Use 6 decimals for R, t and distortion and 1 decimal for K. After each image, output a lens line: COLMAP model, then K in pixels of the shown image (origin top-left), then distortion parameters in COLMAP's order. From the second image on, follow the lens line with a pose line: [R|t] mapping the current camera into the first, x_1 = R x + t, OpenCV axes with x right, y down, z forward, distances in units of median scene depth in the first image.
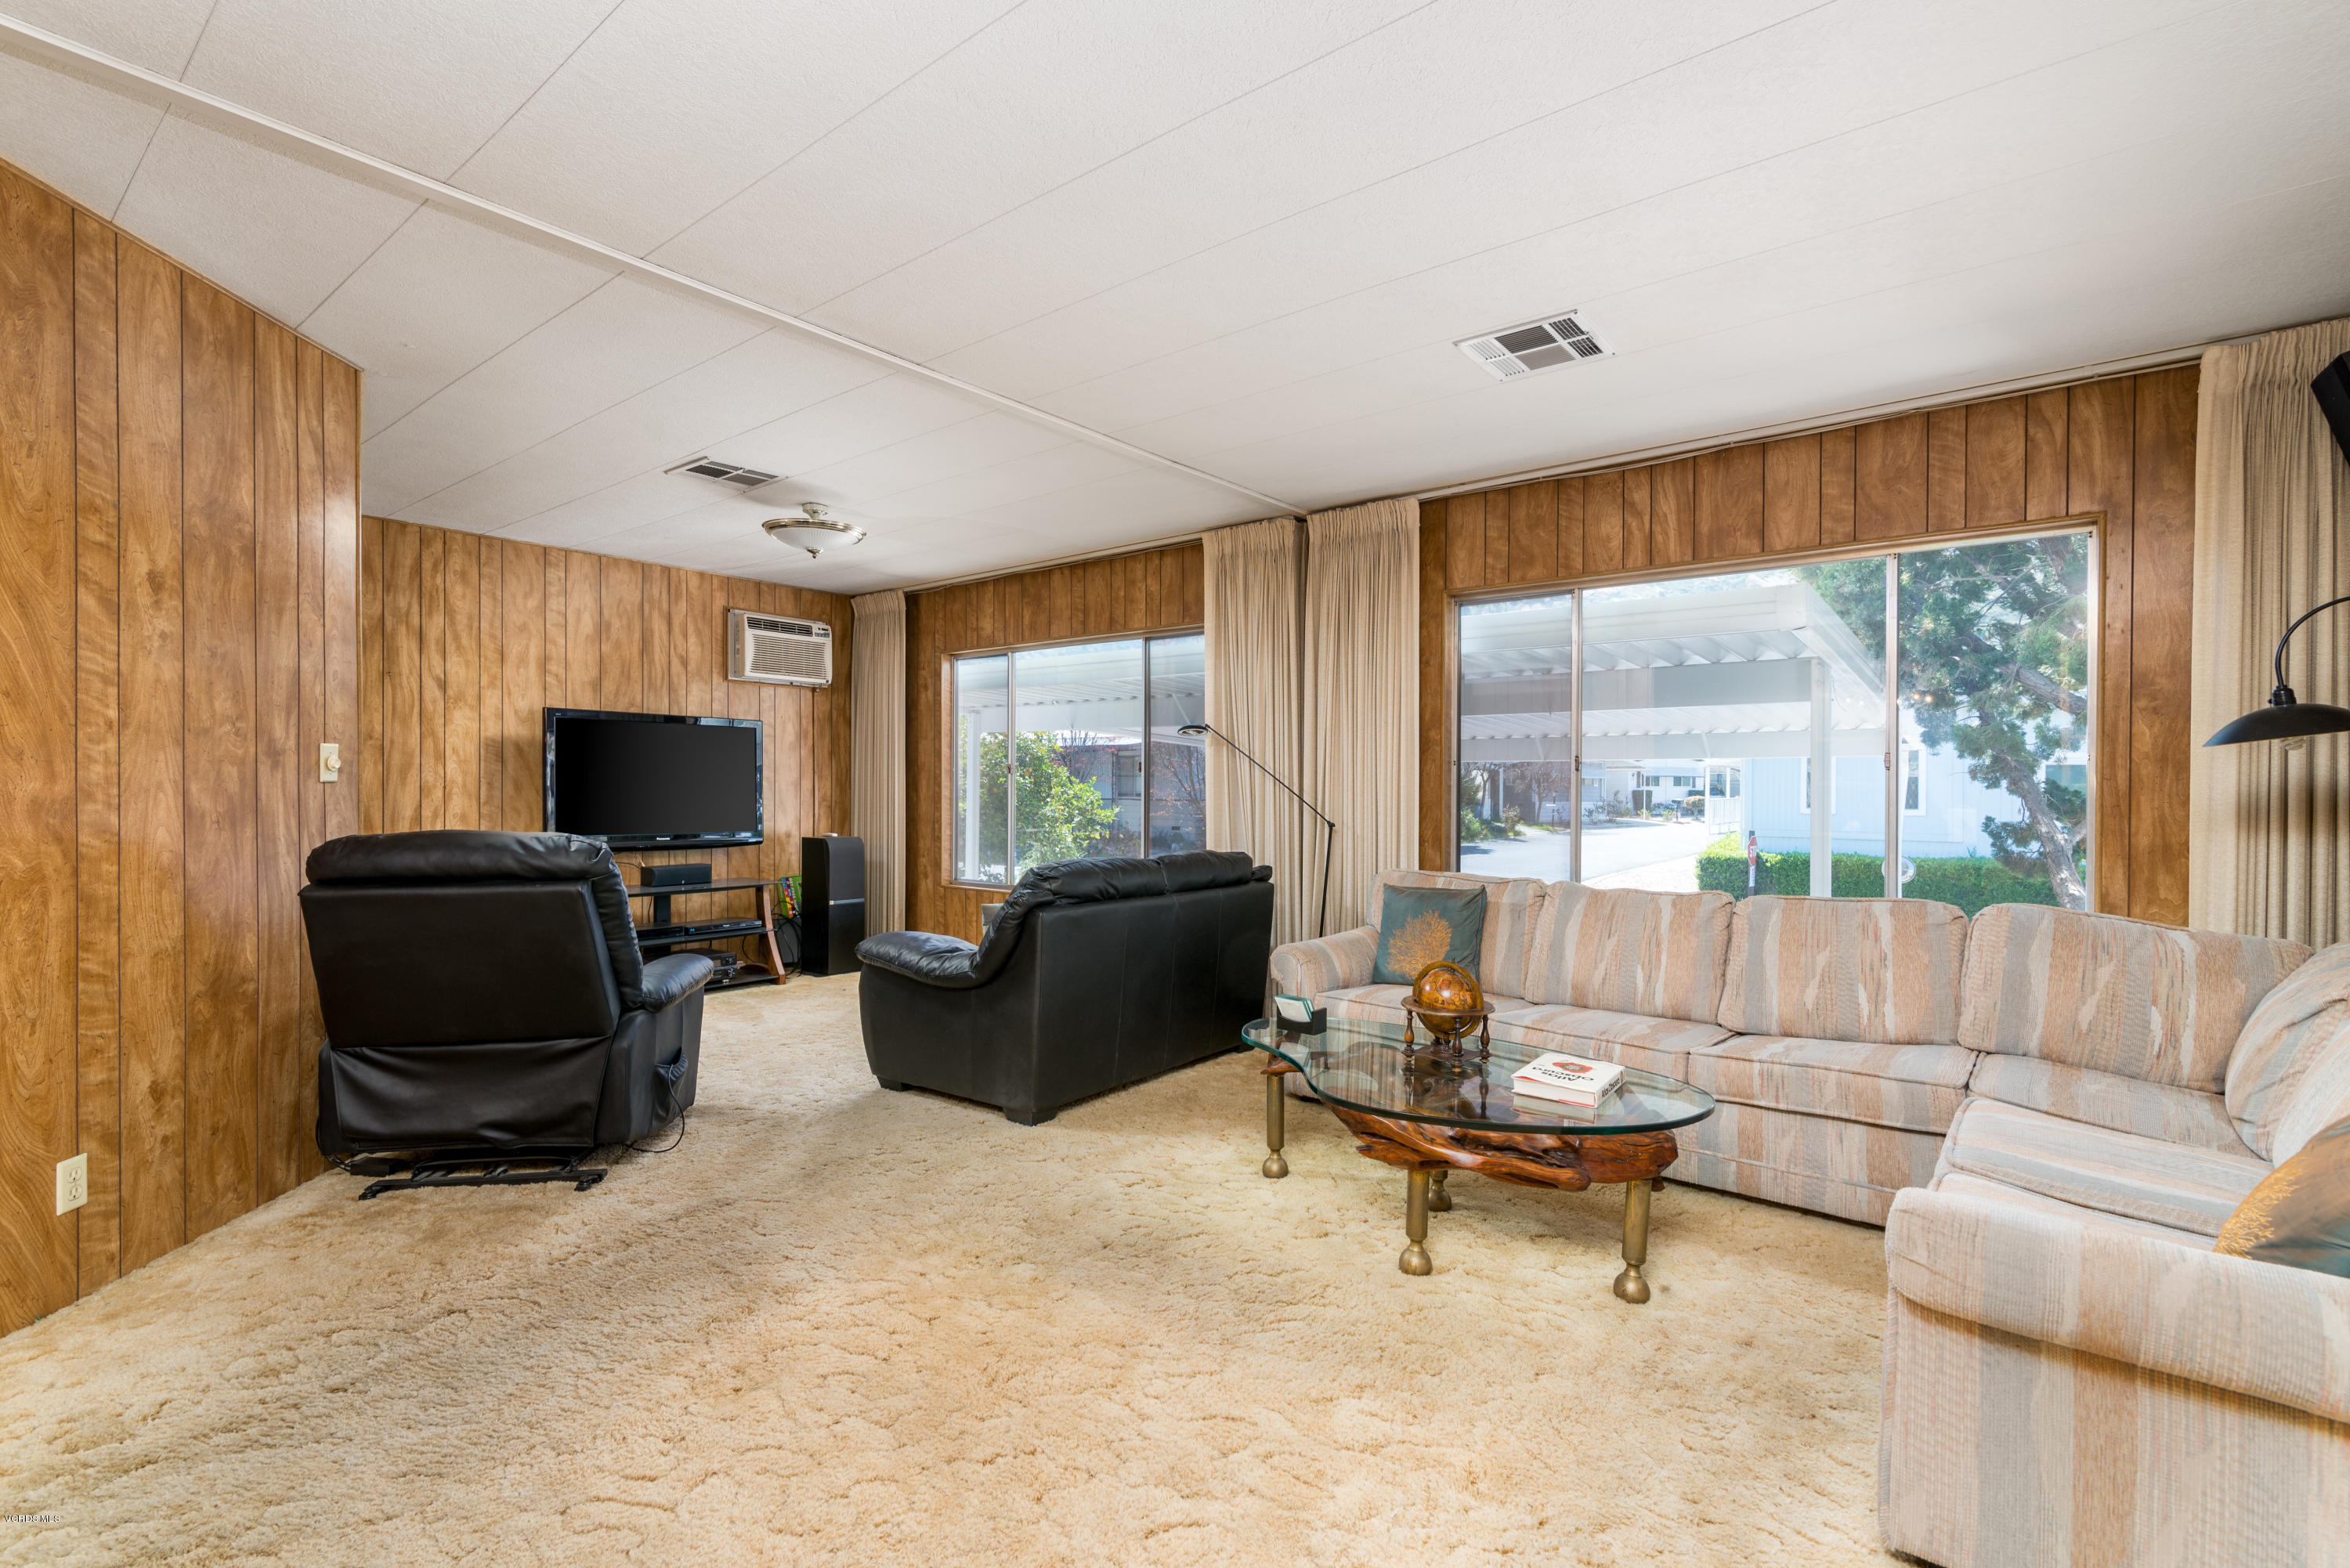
lens RADIAL K [[1062.8, 0, 1167.2], [0, 1062.8, 797.5], [0, 0, 1]] dist [0.004442, 0.000225]
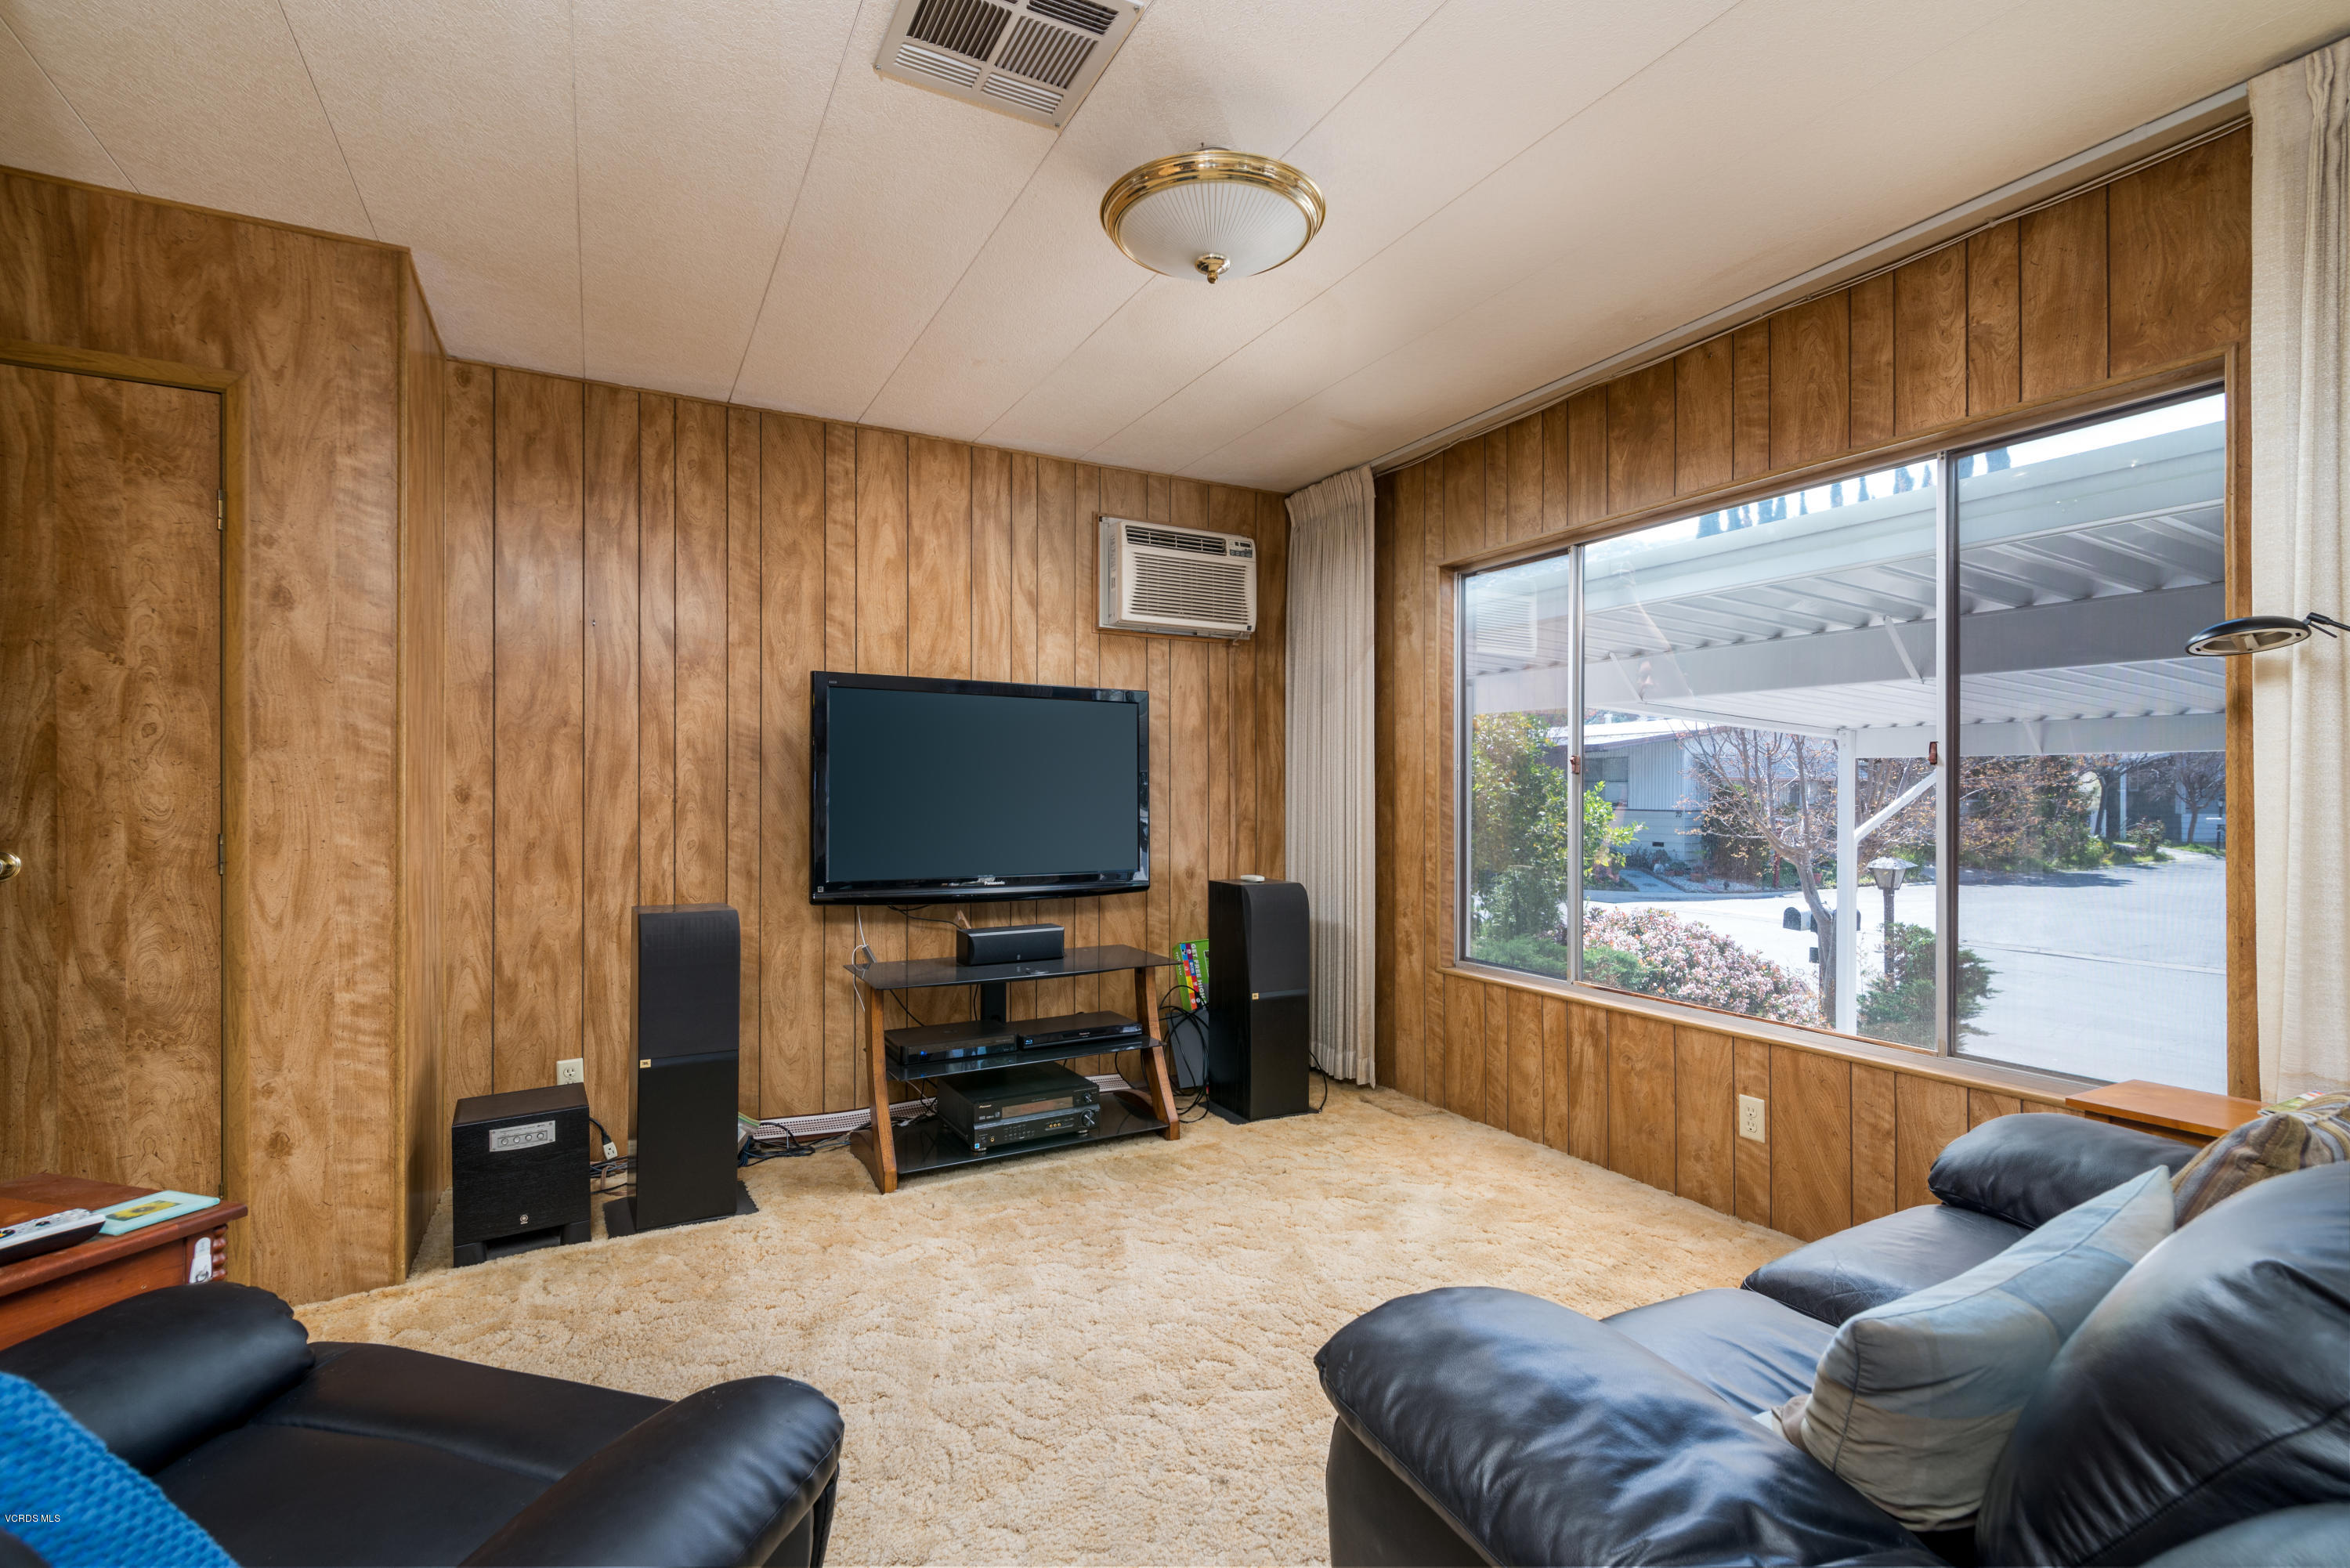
lens RADIAL K [[1062.8, 0, 1170.1], [0, 1062.8, 790.5], [0, 0, 1]] dist [0.004442, 0.000225]
pose [[0.927128, -0.006480, -0.374689, -0.145675], [0.000479, 0.999870, -0.016107, -0.004818], [0.374745, 0.014754, 0.927011, 0.456364]]
